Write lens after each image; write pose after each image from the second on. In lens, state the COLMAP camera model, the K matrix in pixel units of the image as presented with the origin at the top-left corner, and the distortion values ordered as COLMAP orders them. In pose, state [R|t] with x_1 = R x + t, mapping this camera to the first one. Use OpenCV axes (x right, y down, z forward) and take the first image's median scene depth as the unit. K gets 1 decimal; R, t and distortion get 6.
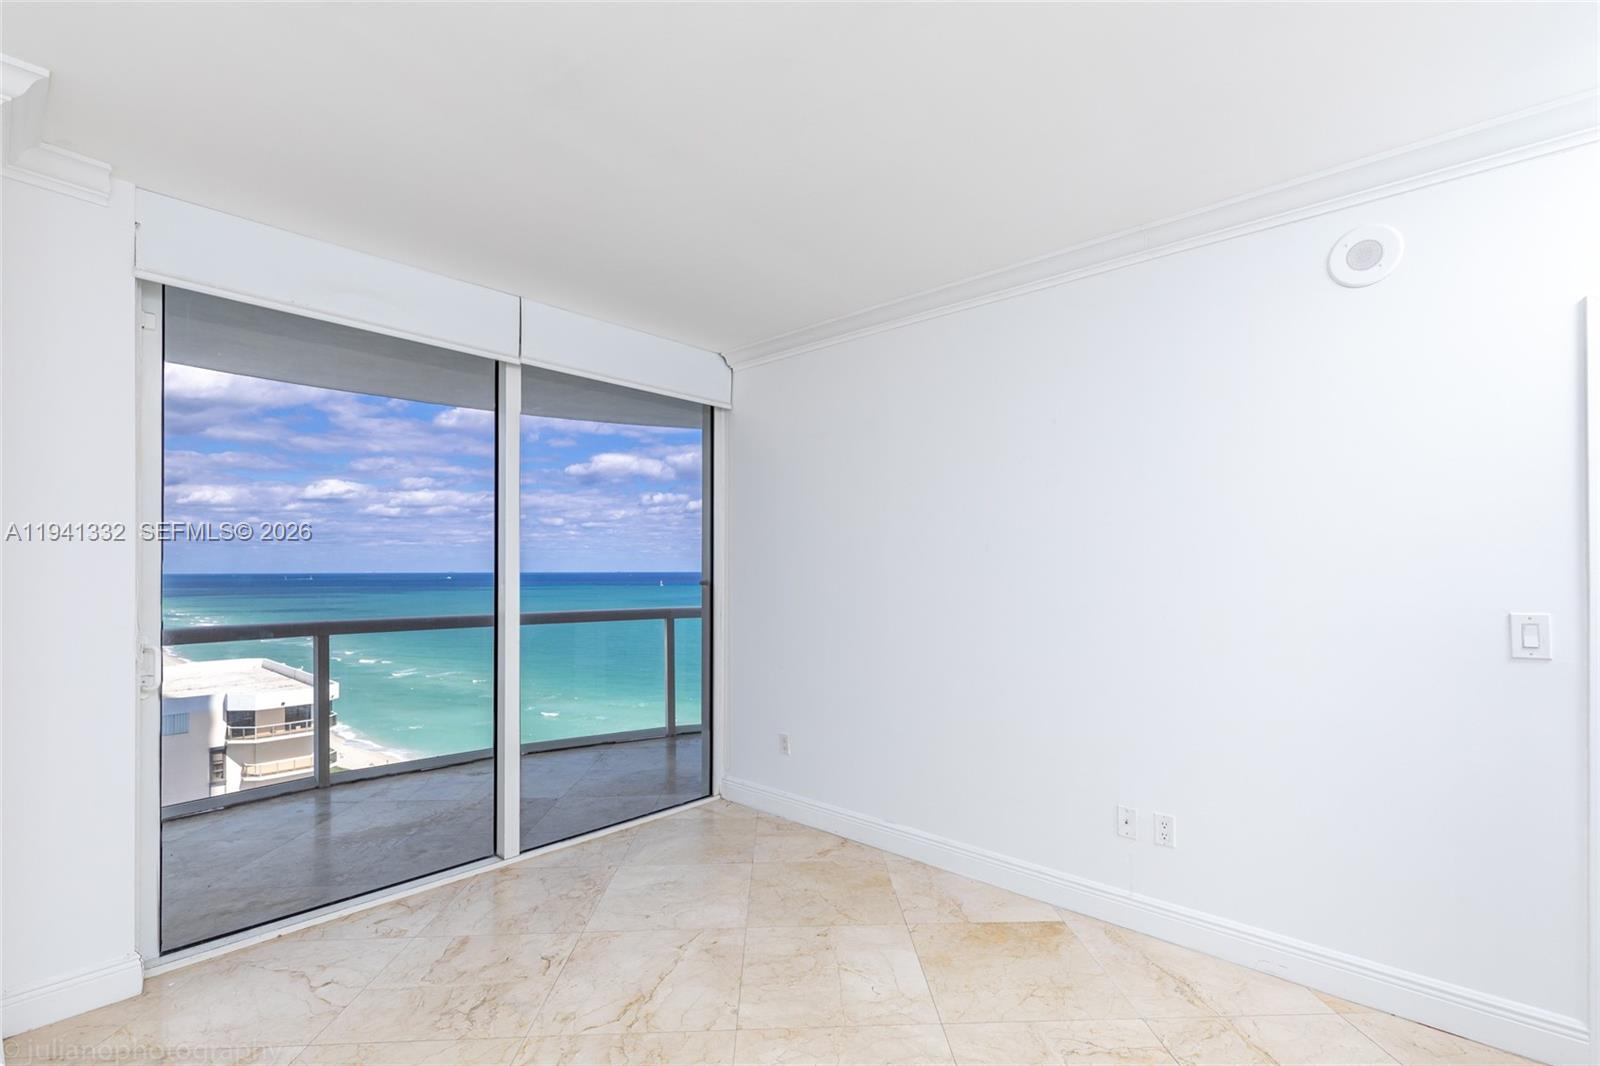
lens RADIAL K [[735.3, 0, 811.5], [0, 735.3, 566.7], [0, 0, 1]] dist [0.013537, -0.000631]
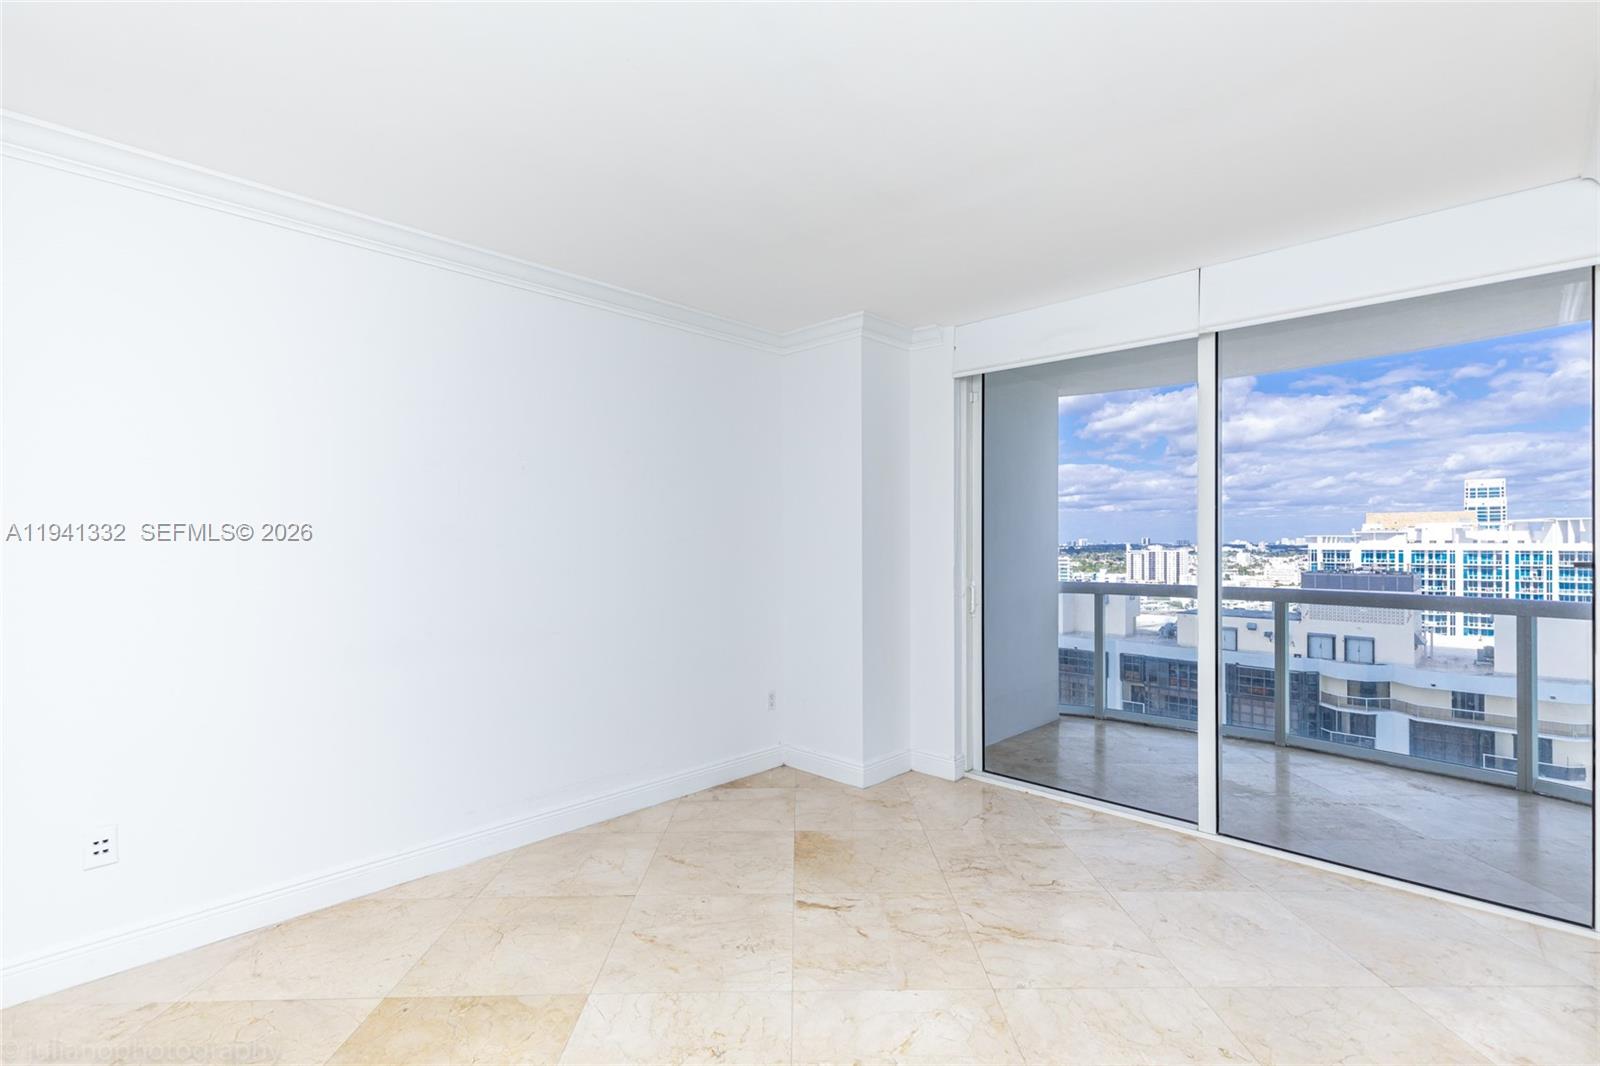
lens RADIAL K [[727.5, 0, 807.2], [0, 727.5, 543.3], [0, 0, 1]] dist [0.006653, -0.000202]
pose [[-0.028248, 0.005501, -0.999586, 0.584289], [0.003181, 0.999980, 0.005413, -0.003335], [0.999596, -0.003027, -0.028265, 0.485746]]
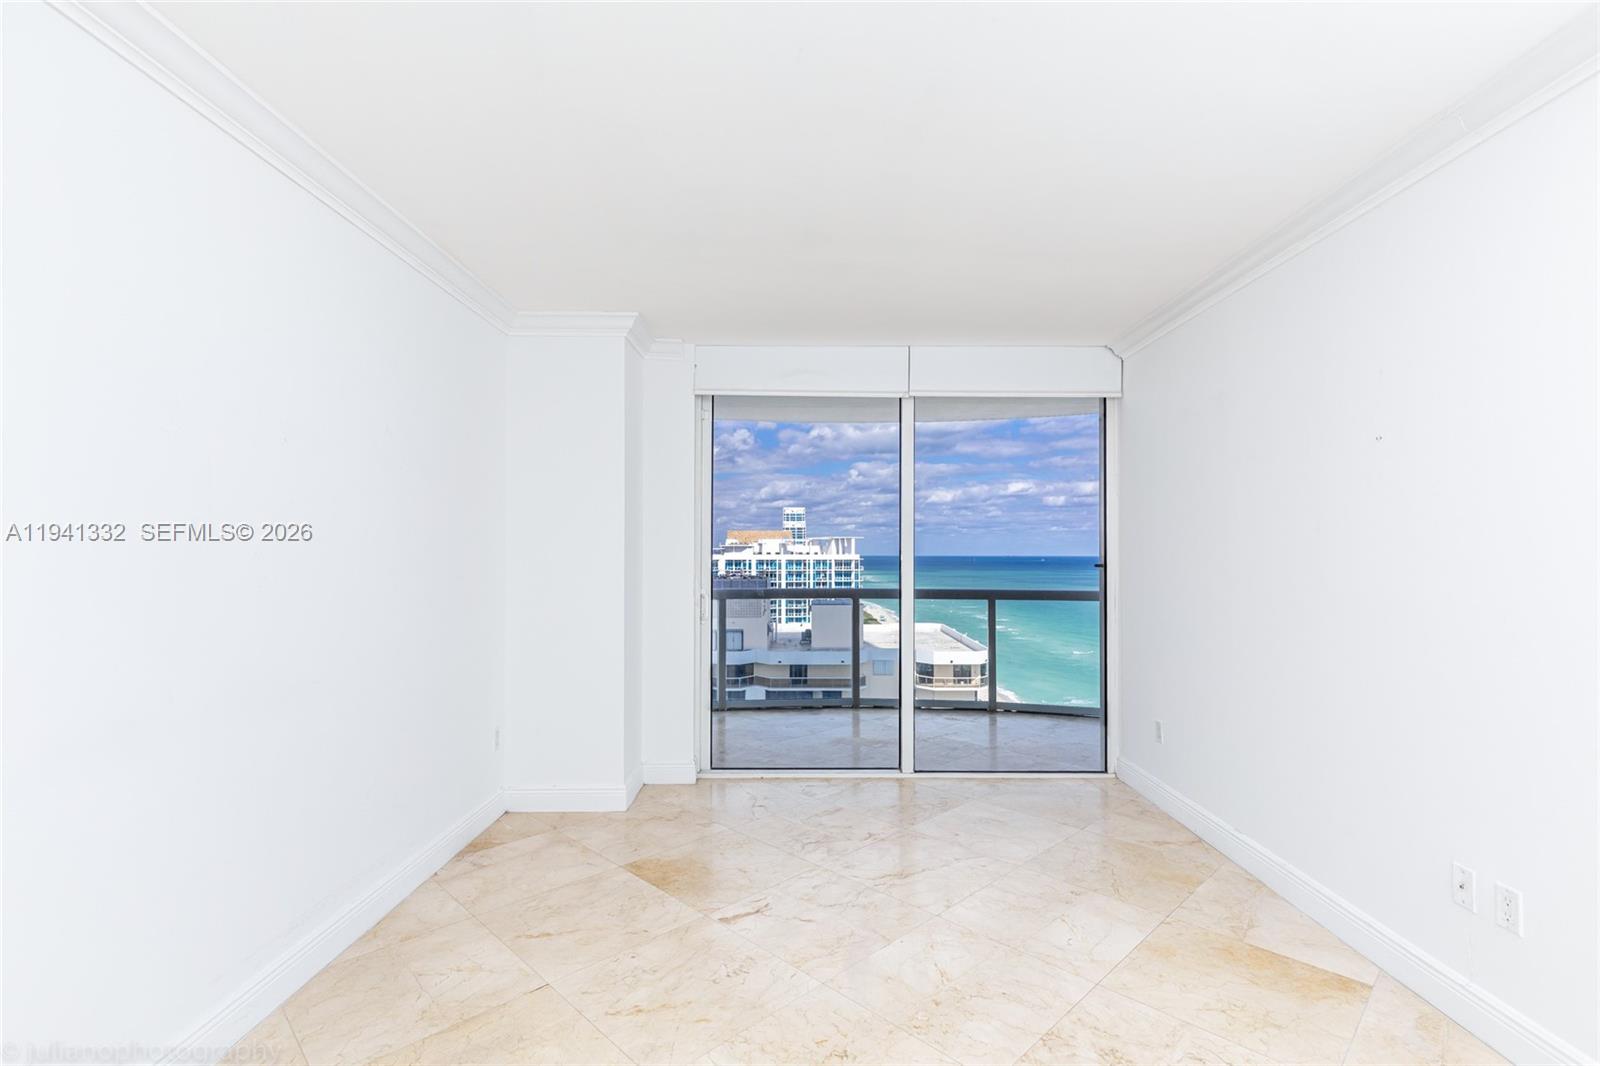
lens RADIAL K [[734.8, 0, 805.9], [0, 734.8, 547.2], [0, 0, 1]] dist [0.010057, -0.000384]
pose [[0.673585, -0.002771, -0.739104, 0.434462], [-0.000117, 0.999993, -0.003856, -0.002395], [0.739109, 0.002683, 0.673580, -0.015161]]
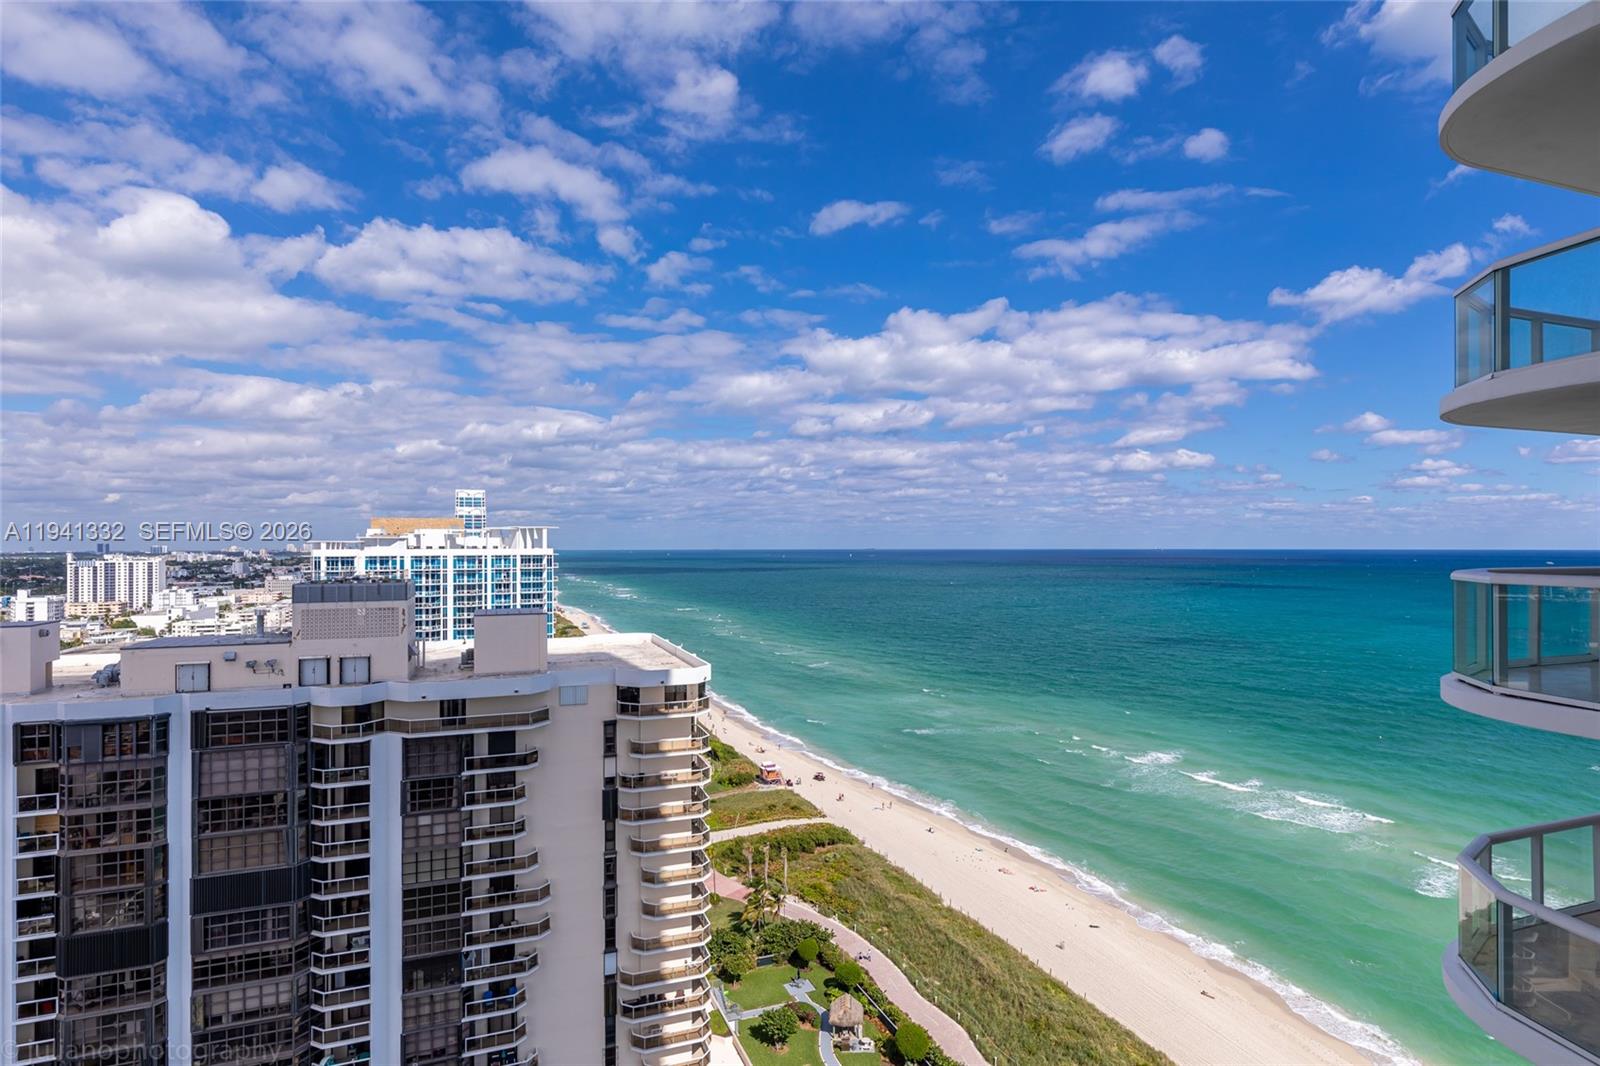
lens RADIAL K [[846.4, 0, 813.4], [0, 846.4, 544.5], [0, 0, 1]] dist [0.003450, 0.000303]
pose [[0.892194, -0.001454, -0.451650, -0.518888], [0.002891, 0.999993, 0.002490, 0.023542], [0.451643, -0.003527, 0.892192, 1.623907]]
